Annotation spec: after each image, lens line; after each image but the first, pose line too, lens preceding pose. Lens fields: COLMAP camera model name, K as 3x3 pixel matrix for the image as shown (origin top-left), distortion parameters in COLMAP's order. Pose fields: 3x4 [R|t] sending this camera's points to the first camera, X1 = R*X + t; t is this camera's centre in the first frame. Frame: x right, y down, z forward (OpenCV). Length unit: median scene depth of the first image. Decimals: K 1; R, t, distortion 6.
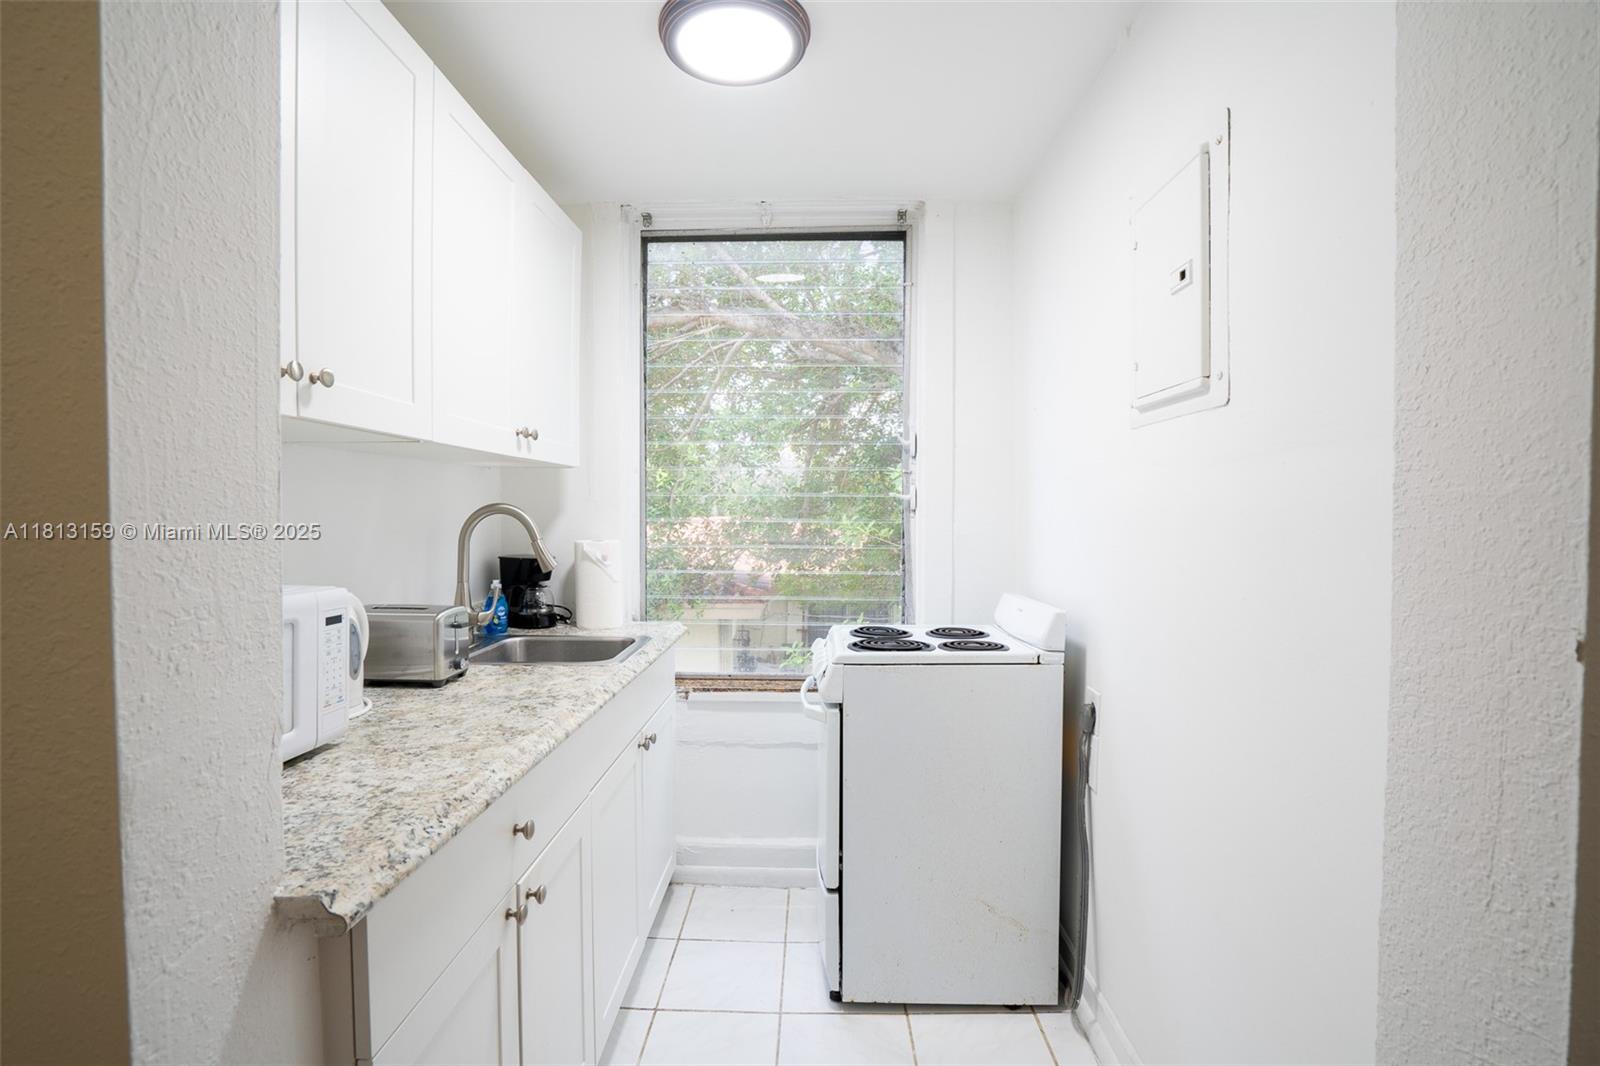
lens RADIAL K [[740.7, 0, 796.4], [0, 740.7, 541.8], [0, 0, 1]] dist [-0.053232, 0.020268]
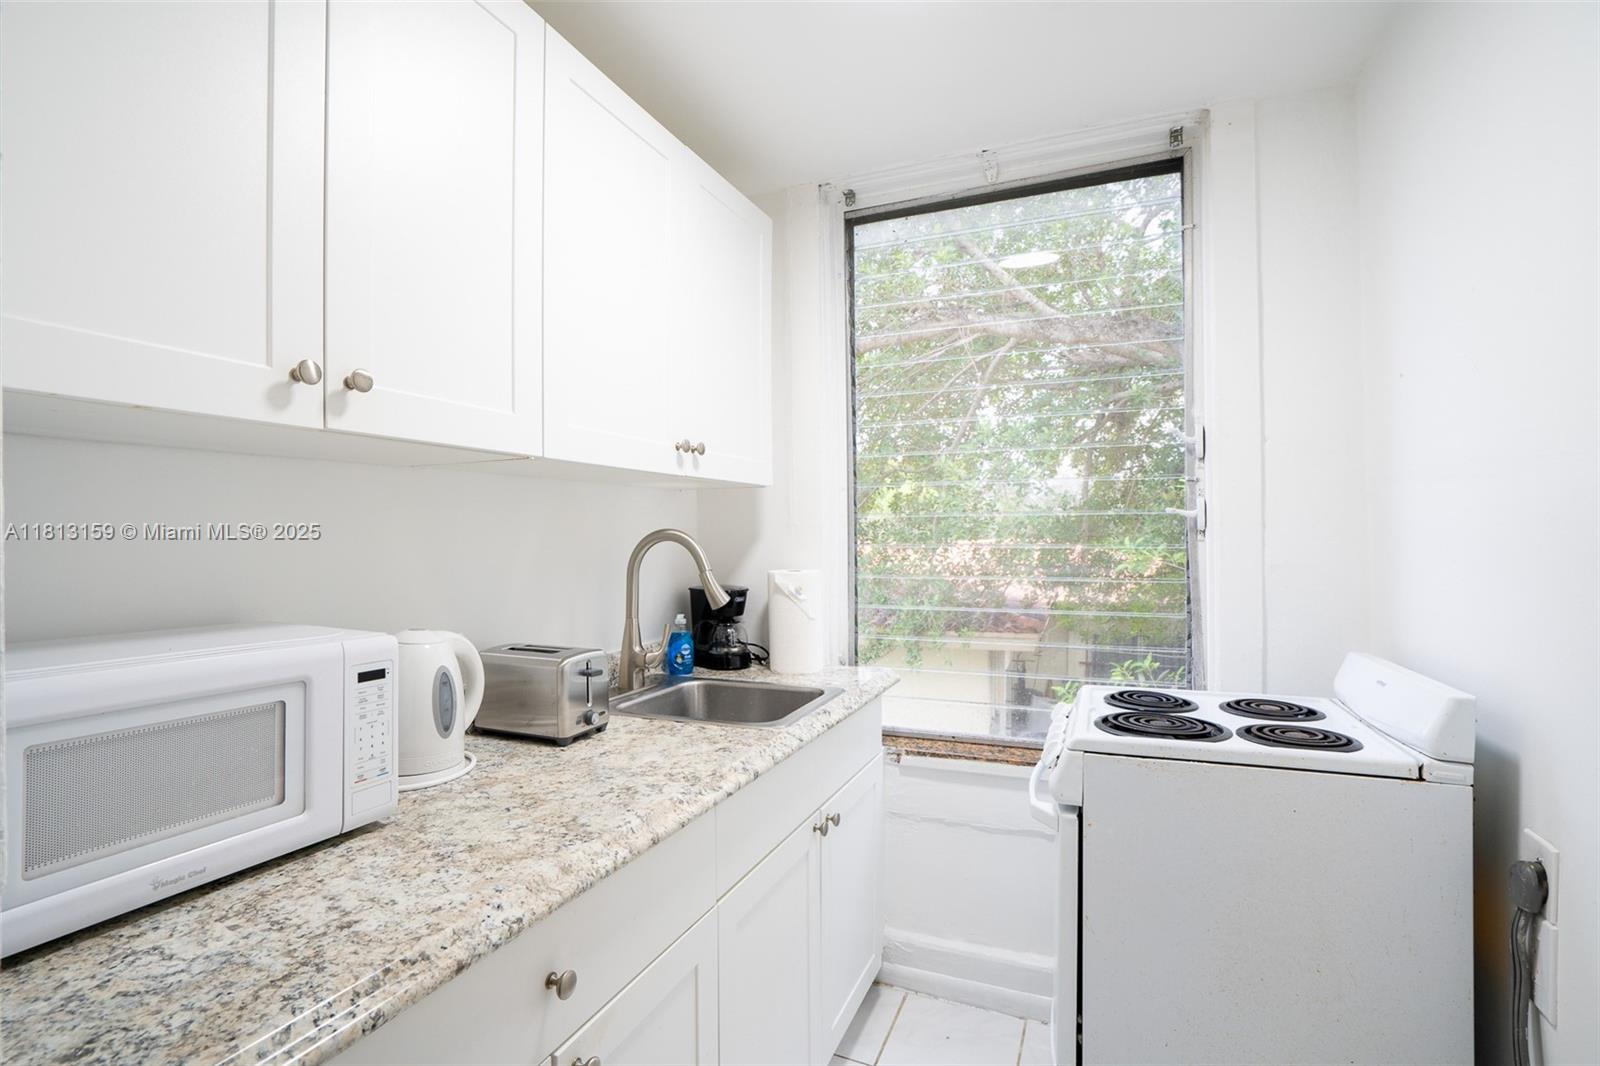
lens RADIAL K [[740.7, 0, 796.4], [0, 740.7, 541.8], [0, 0, 1]] dist [-0.053232, 0.020268]
pose [[0.930924, -0.008054, -0.365125, 0.055729], [-0.003324, 0.999529, -0.030523, -0.009856], [0.365199, 0.029628, 0.930458, 0.210468]]
